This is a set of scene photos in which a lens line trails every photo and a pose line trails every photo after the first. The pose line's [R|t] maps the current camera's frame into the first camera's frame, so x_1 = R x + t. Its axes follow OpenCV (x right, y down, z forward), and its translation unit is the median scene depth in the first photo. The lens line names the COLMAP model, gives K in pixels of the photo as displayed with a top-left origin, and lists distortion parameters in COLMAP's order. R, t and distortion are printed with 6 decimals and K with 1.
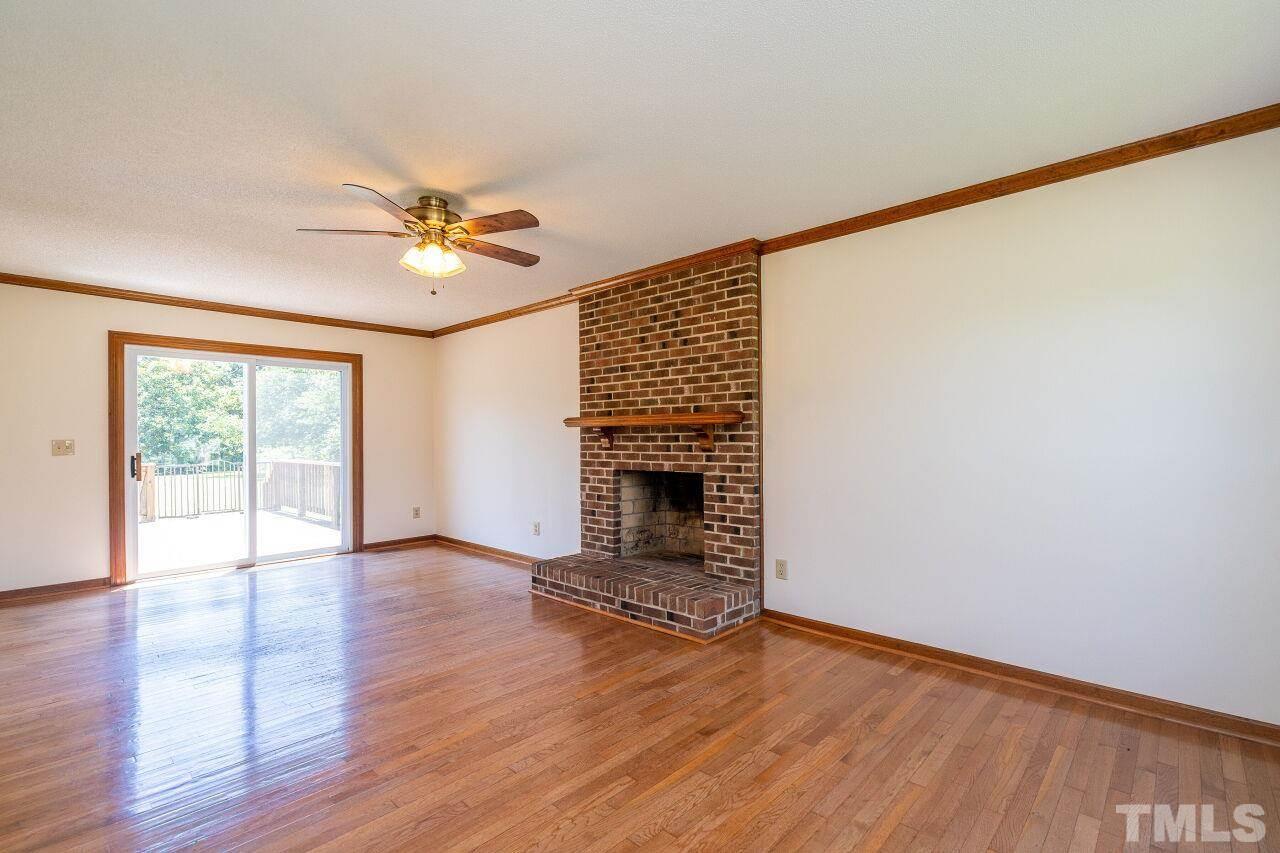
lens RADIAL K [[579.4, 0, 650.0], [0, 579.4, 441.0], [0, 0, 1]] dist [0.014521, 0.000038]
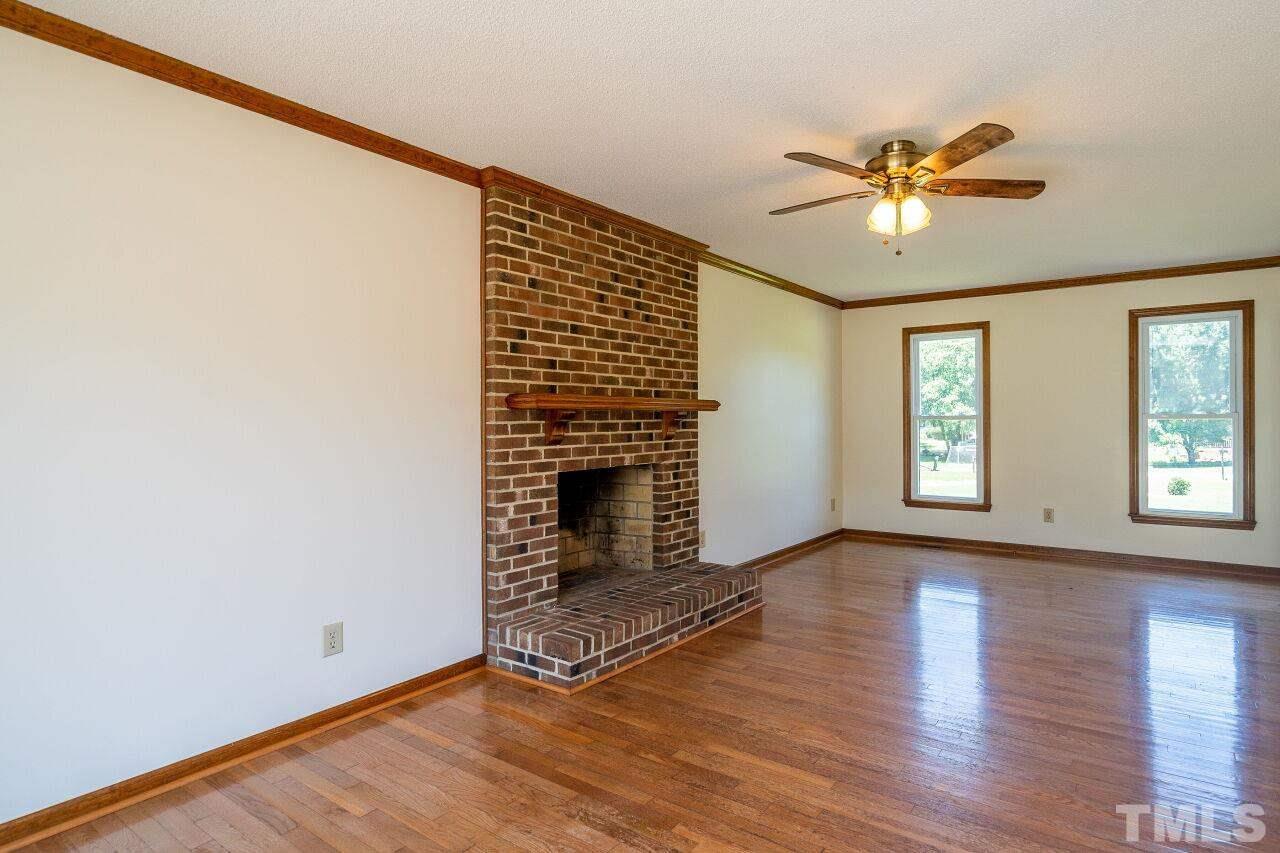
lens RADIAL K [[678.9, 0, 699.2], [0, 678.9, 427.8], [0, 0, 1]] dist [0.011355, 0.000403]
pose [[-0.147477, -0.004176, 0.989057, -0.944956], [0.015271, 0.999862, 0.006499, -0.006728], [-0.988948, 0.016062, -0.147393, 1.030544]]
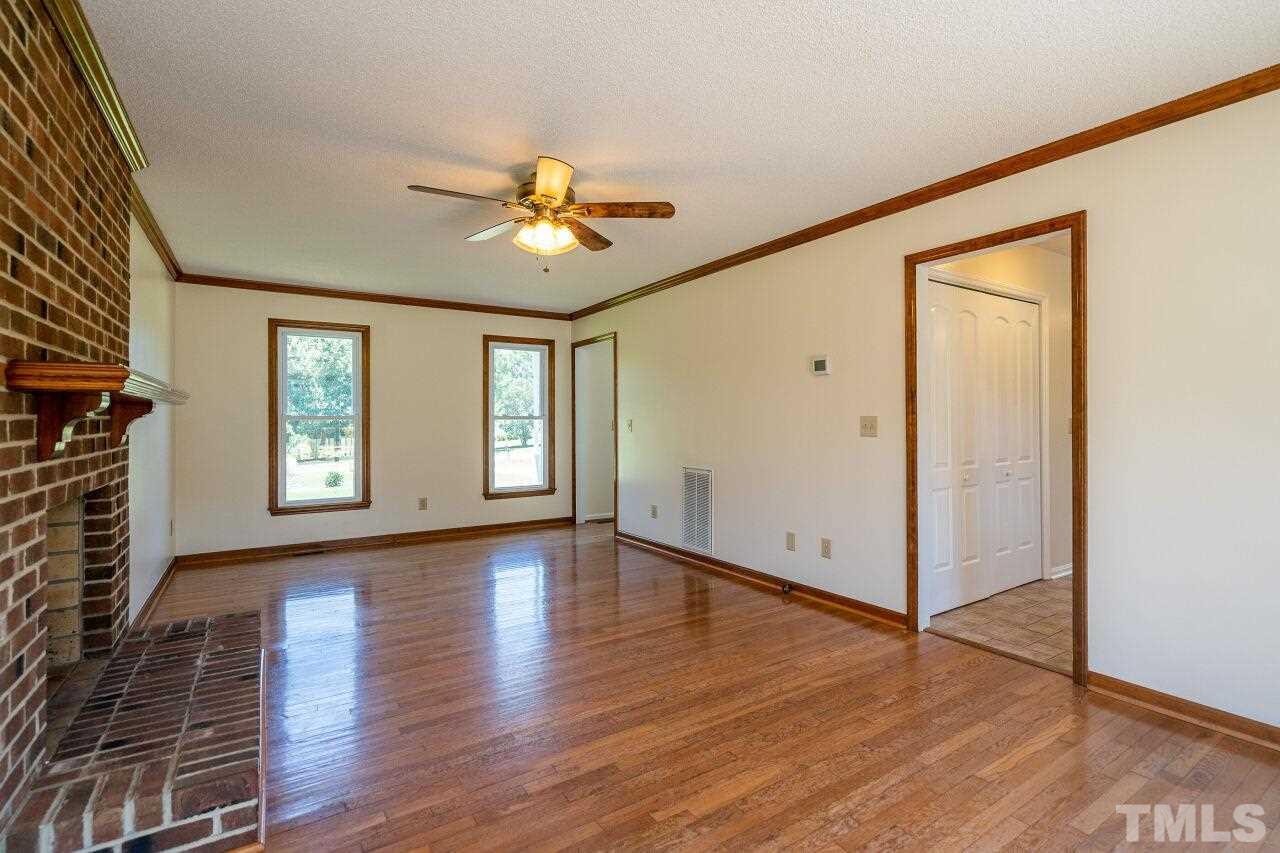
lens RADIAL K [[614.0, 0, 687.5], [0, 614.0, 424.2], [0, 0, 1]] dist [0.001455, 0.000920]
pose [[-0.978405, 0.005103, 0.206634, -0.582695], [0.008188, 0.999867, 0.014081, -0.009045], [-0.206535, 0.015469, -0.978317, 1.400949]]
